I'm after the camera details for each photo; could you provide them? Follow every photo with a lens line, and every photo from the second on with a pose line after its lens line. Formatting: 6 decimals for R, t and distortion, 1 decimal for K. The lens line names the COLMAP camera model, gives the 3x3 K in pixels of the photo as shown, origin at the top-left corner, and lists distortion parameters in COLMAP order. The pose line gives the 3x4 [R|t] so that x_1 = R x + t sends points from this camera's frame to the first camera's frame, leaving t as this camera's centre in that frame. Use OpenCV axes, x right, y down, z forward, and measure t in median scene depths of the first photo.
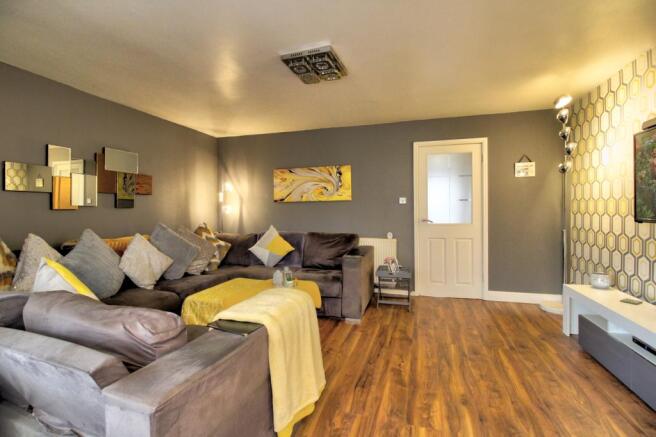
lens RADIAL K [[298.7, 0, 326.7], [0, 298.7, 204.3], [0, 0, 1]] dist [0.001223, -0.015694]
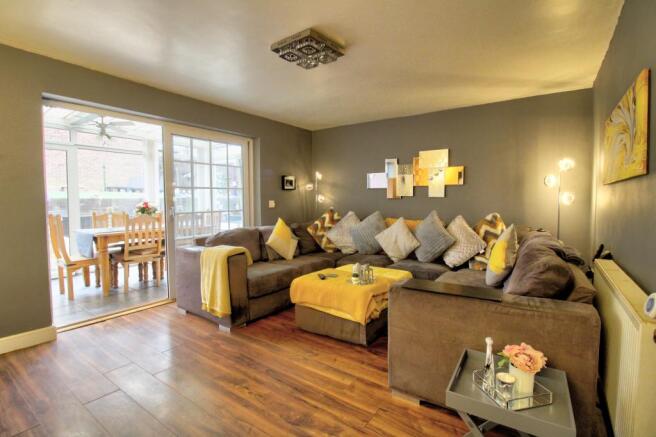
lens RADIAL K [[311.7, 0, 329.0], [0, 311.7, 209.7], [0, 0, 1]] dist [-0.004909, -0.000652]
pose [[-0.290679, 0.038468, -0.956047, 0.882614], [0.002651, 0.999220, 0.039400, 0.019920], [0.956817, 0.008918, -0.290554, 1.325501]]
